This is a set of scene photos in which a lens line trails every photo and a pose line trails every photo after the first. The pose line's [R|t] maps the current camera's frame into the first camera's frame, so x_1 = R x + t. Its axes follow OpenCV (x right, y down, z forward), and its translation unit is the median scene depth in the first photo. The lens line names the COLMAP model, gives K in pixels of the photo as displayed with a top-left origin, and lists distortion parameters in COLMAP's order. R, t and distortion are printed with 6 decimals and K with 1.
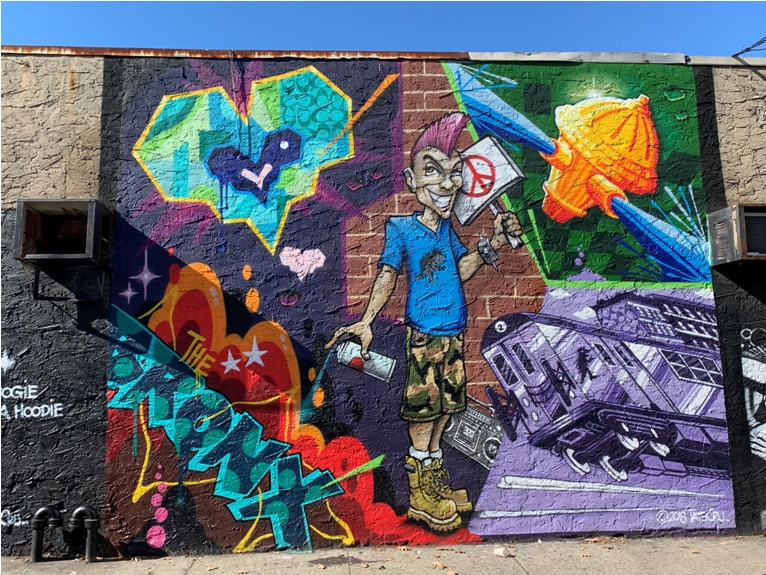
lens RADIAL K [[684.1, 0, 383.0], [0, 684.1, 287.4], [0, 0, 1]] dist [-0.000673, 0.003764]
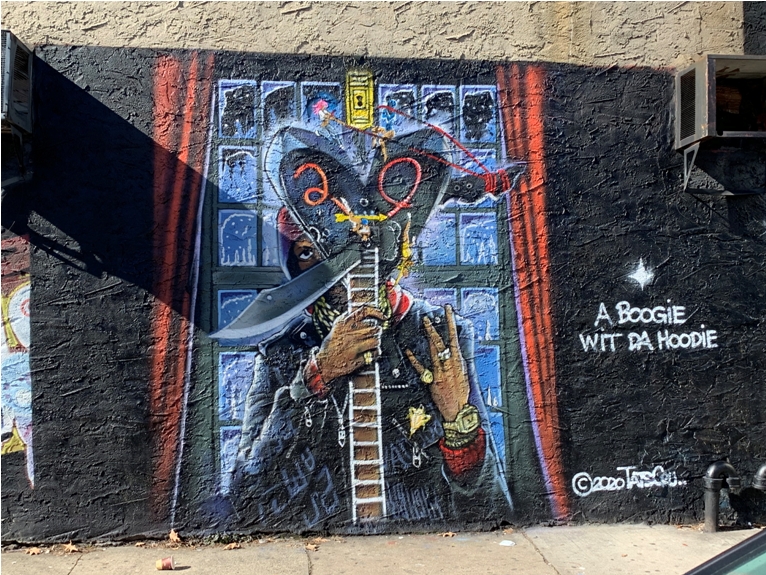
lens RADIAL K [[972.5, 0, 383.0], [0, 972.5, 287.6], [0, 0, 1]] dist [0.010568, 0.000000]
pose [[0.998942, 0.013222, 0.044052, -0.887444], [-0.017800, 0.994290, 0.105220, 0.015467], [-0.042409, -0.105893, 0.993473, -0.050675]]
